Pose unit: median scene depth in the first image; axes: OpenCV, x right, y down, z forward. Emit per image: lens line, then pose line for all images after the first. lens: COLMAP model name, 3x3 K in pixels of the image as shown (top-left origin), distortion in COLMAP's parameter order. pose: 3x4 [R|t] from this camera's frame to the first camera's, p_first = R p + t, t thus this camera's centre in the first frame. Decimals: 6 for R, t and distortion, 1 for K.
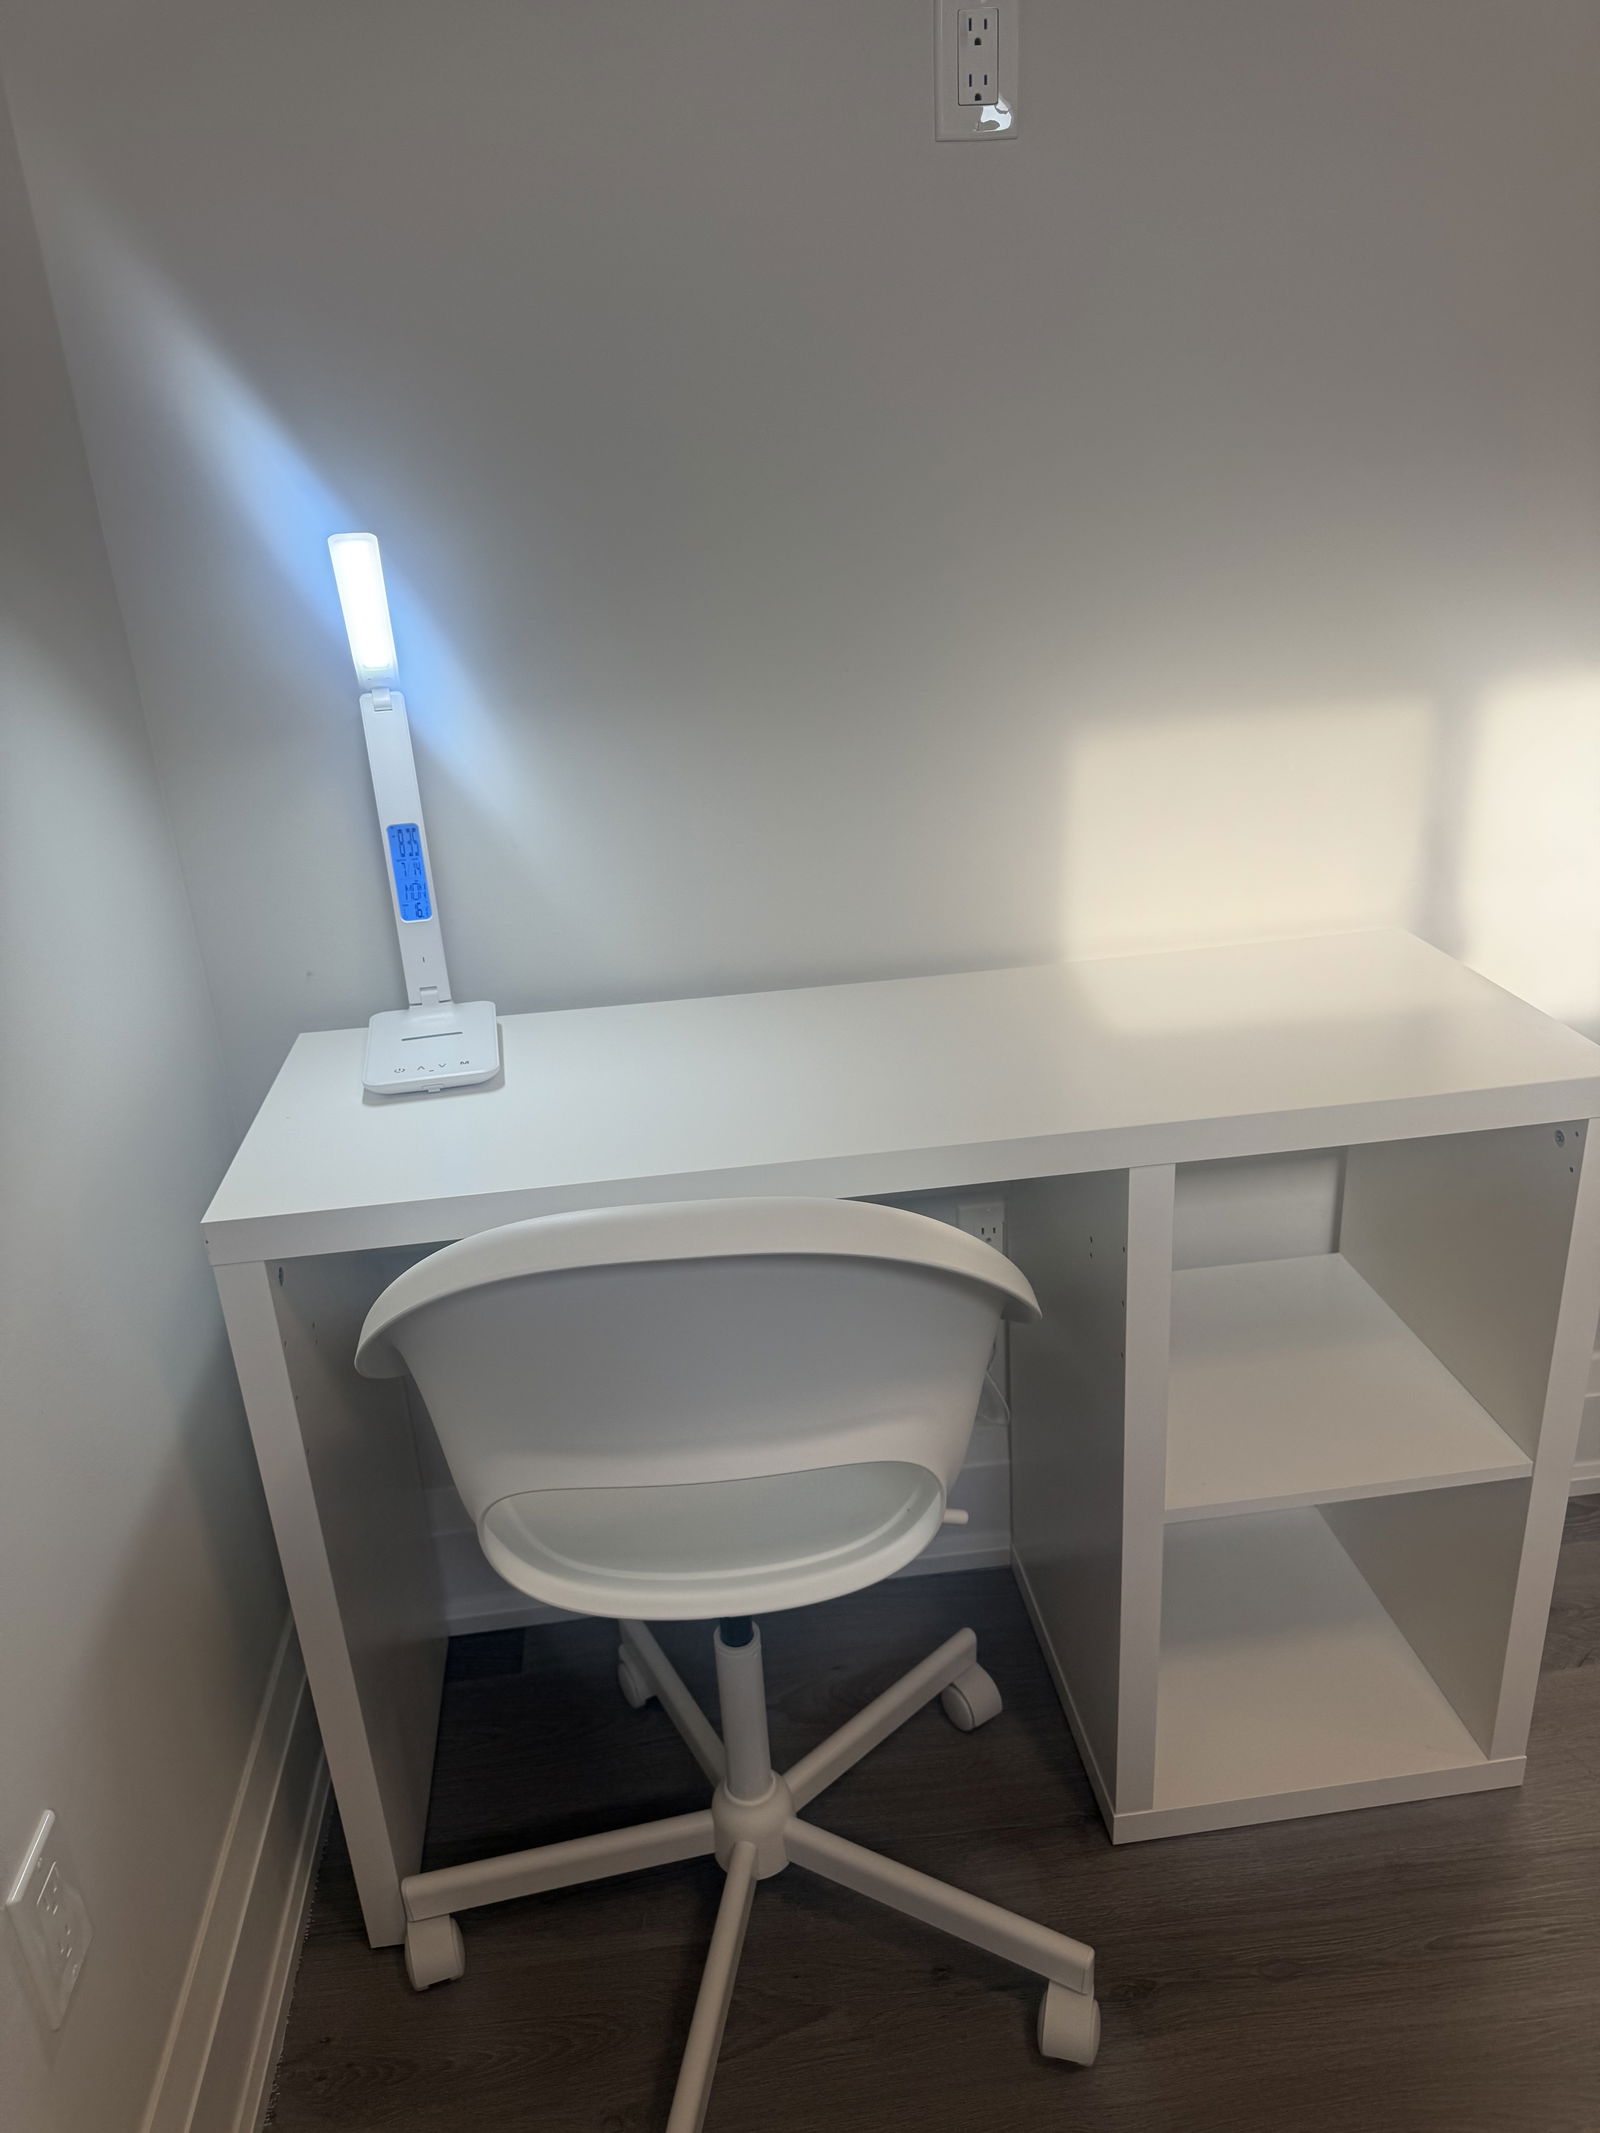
lens RADIAL K [[1549.1, 0, 811.9], [0, 1549.1, 1076.6], [0, 0, 1]] dist [0.051395, -0.067372]
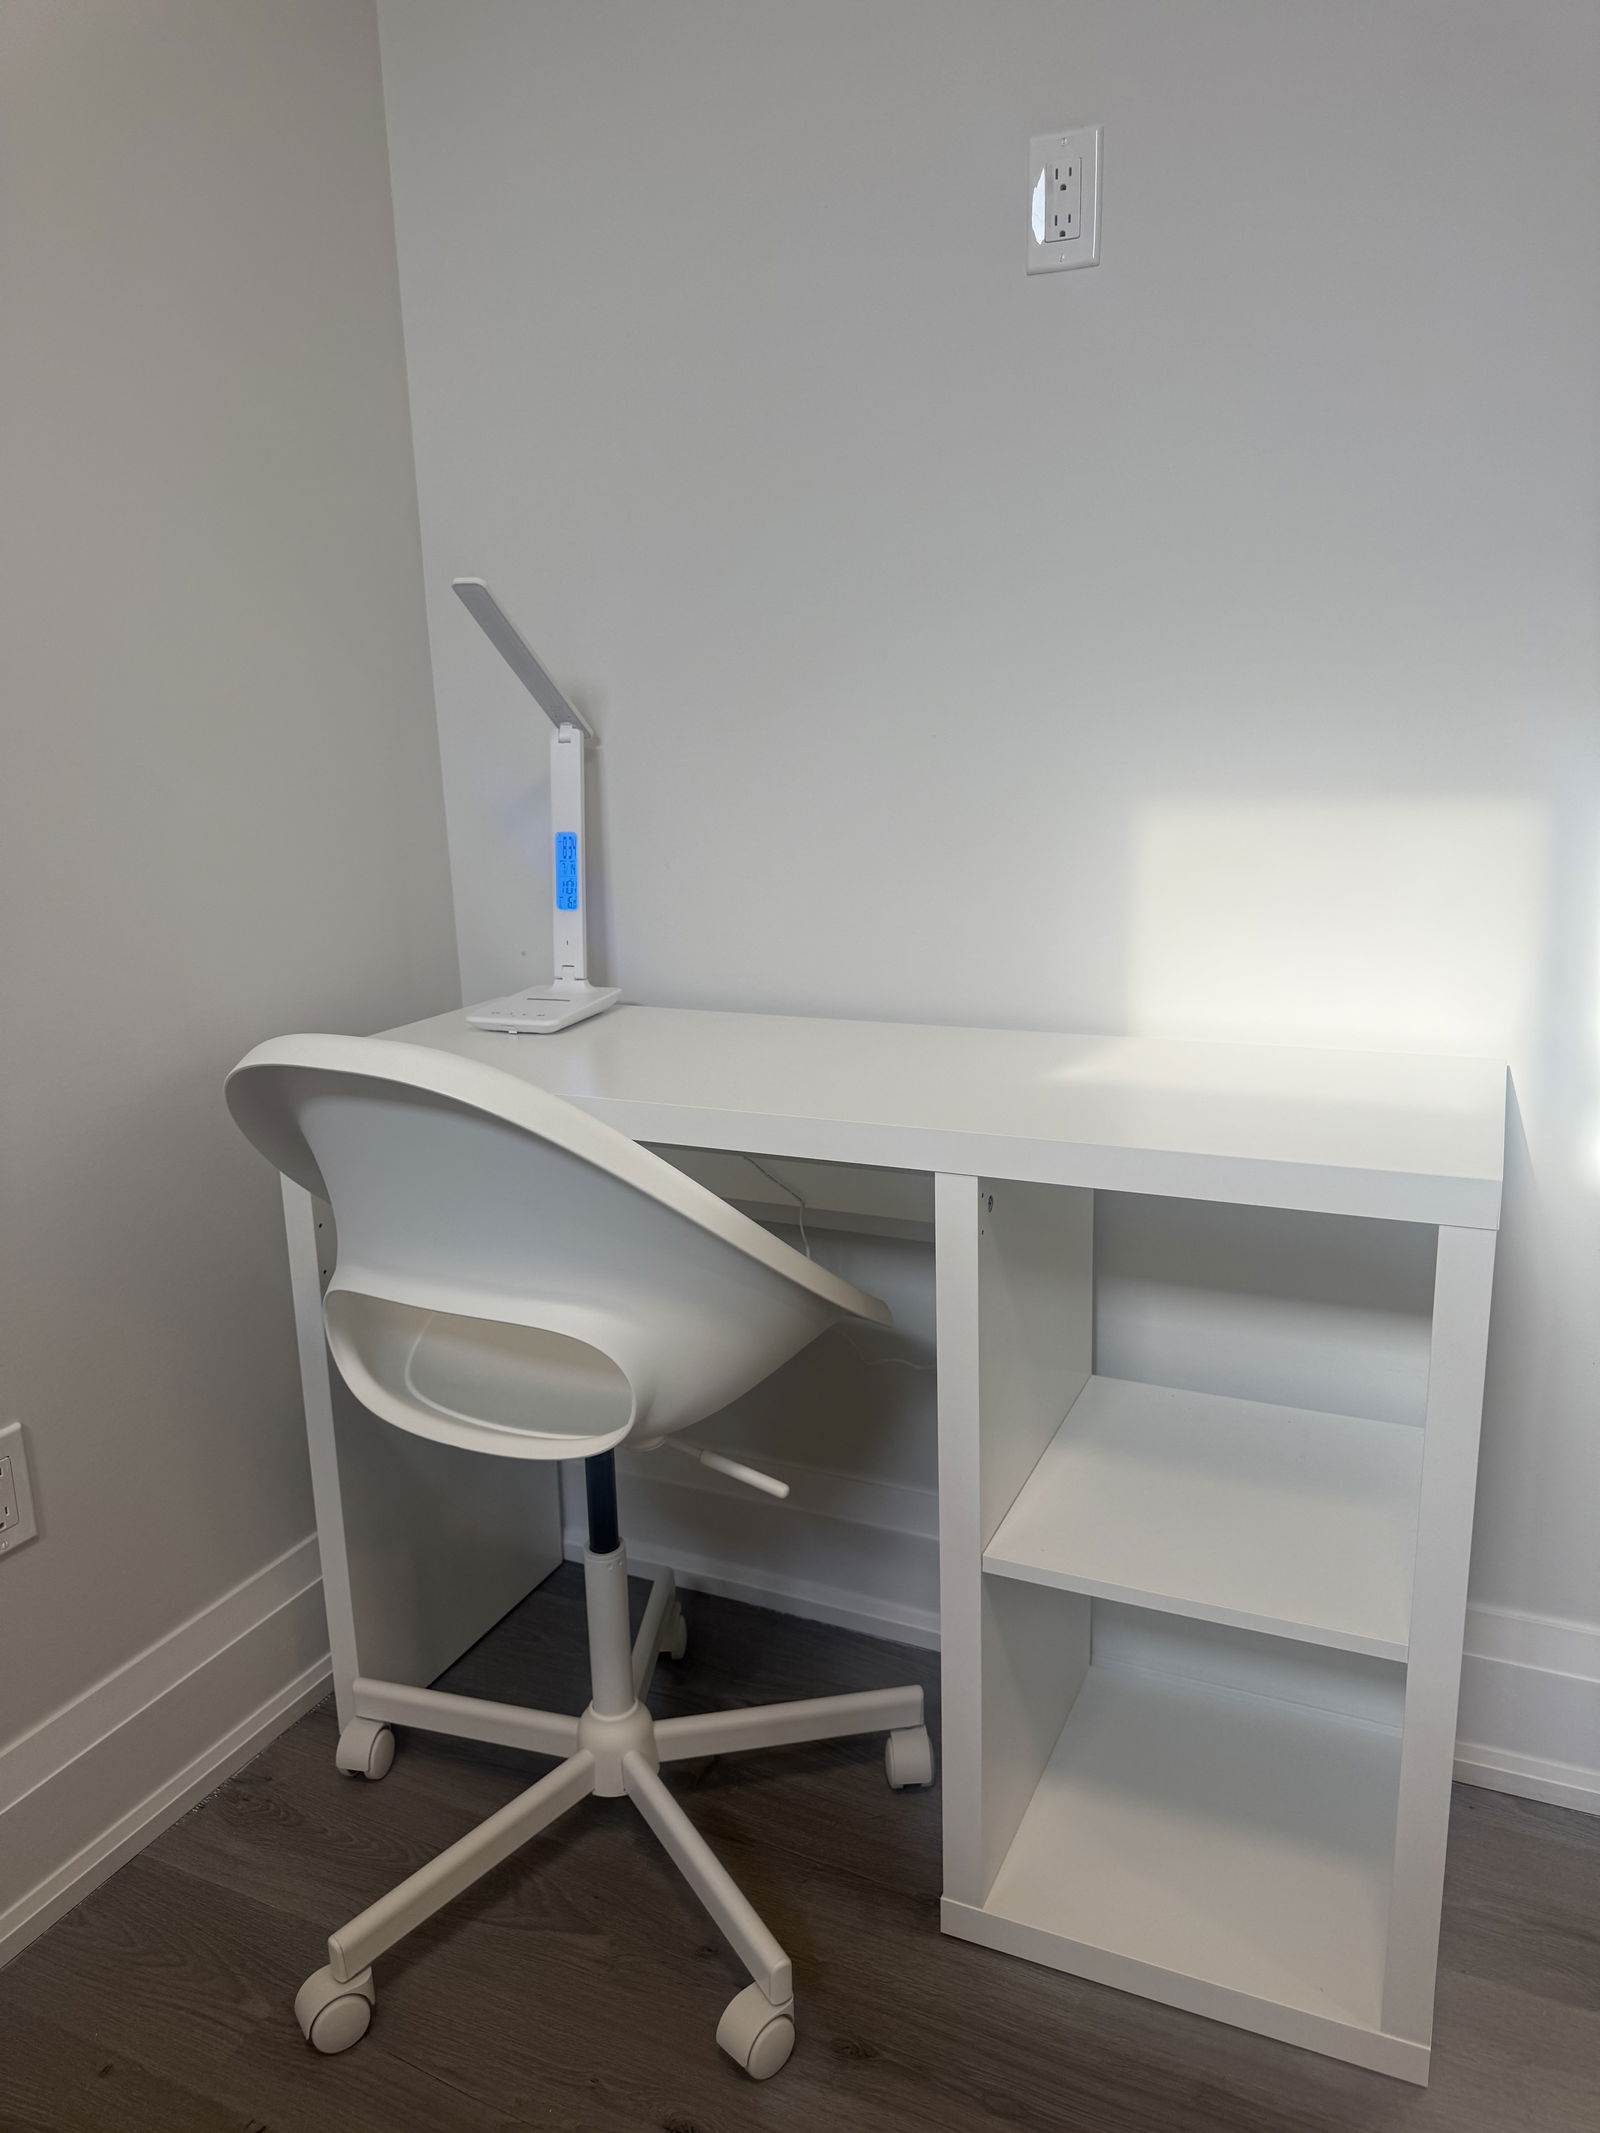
lens RADIAL K [[1549.1, 0, 803.2], [0, 1549.1, 1074.0], [0, 0, 1]] dist [0.051395, -0.067372]
pose [[0.847248, 0.151507, -0.509133, 0.566664], [-0.223577, 0.971140, -0.083065, 0.088703], [0.481854, 0.184207, 0.856670, 0.053103]]
